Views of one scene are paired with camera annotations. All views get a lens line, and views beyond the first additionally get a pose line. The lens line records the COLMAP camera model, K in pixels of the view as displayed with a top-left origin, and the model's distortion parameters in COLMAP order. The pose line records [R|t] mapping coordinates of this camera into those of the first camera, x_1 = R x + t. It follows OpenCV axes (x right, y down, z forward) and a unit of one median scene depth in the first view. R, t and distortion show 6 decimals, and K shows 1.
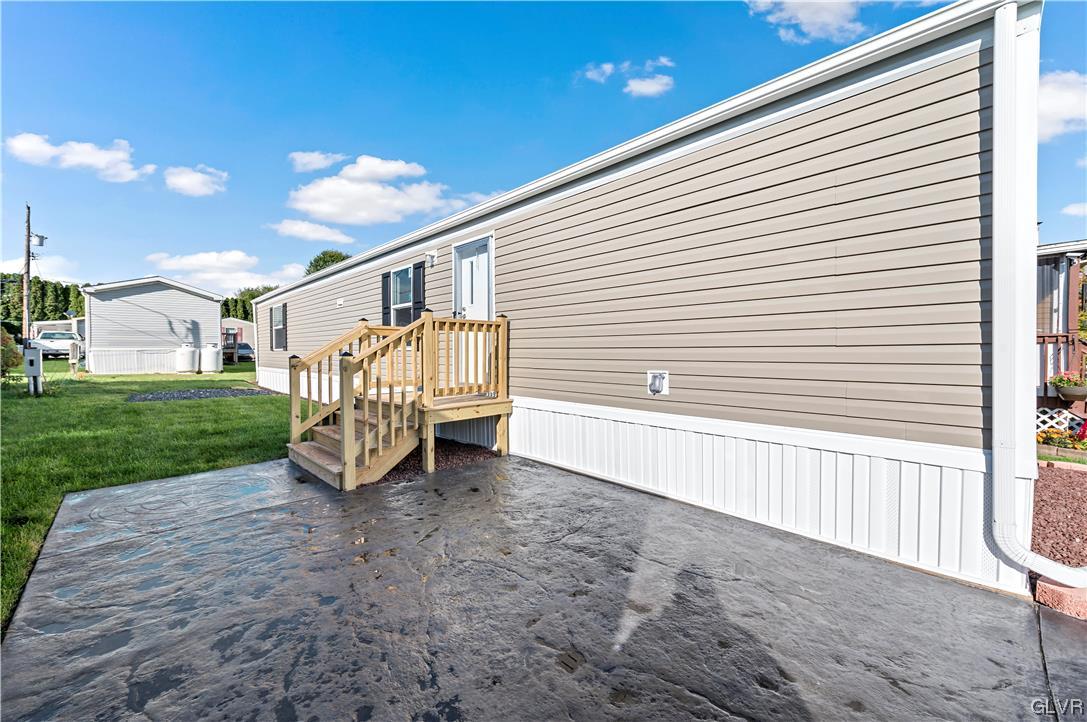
lens RADIAL K [[423.7, 0, 544.4], [0, 423.7, 356.7], [0, 0, 1]] dist [0.011327, -0.004526]
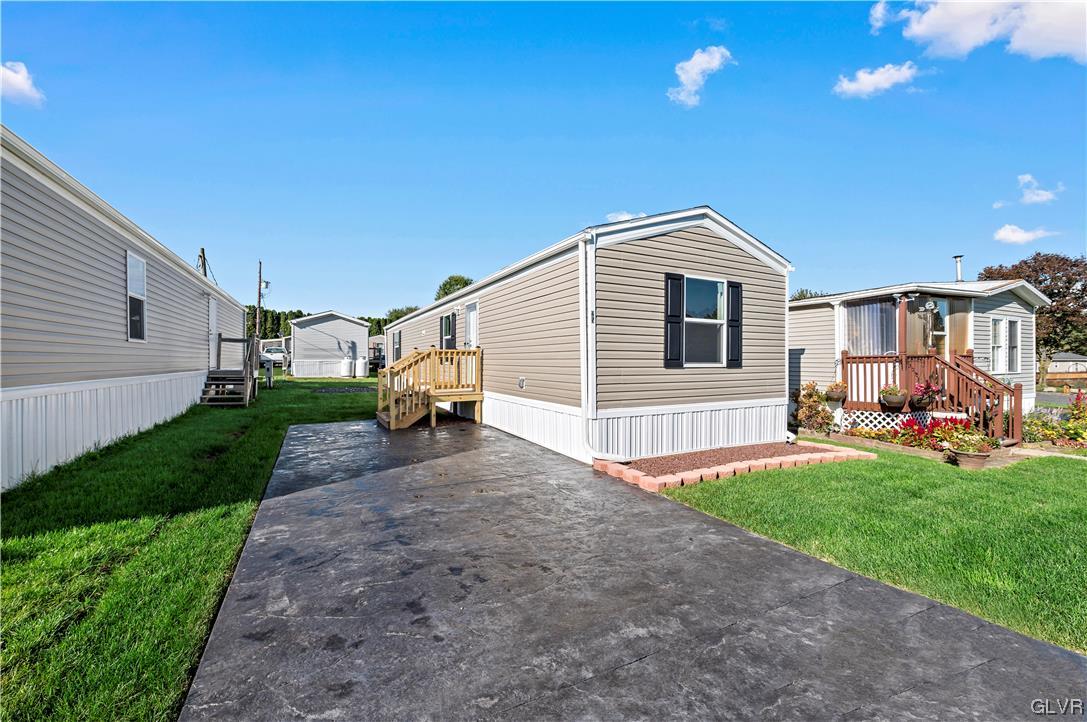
lens RADIAL K [[423.7, 0, 544.4], [0, 423.7, 356.7], [0, 0, 1]] dist [0.011327, -0.004526]
pose [[0.961544, 0.000954, -0.274650, 0.393588], [-0.007125, 0.999744, -0.021472, -0.009837], [0.274559, 0.022603, 0.961305, -0.394719]]
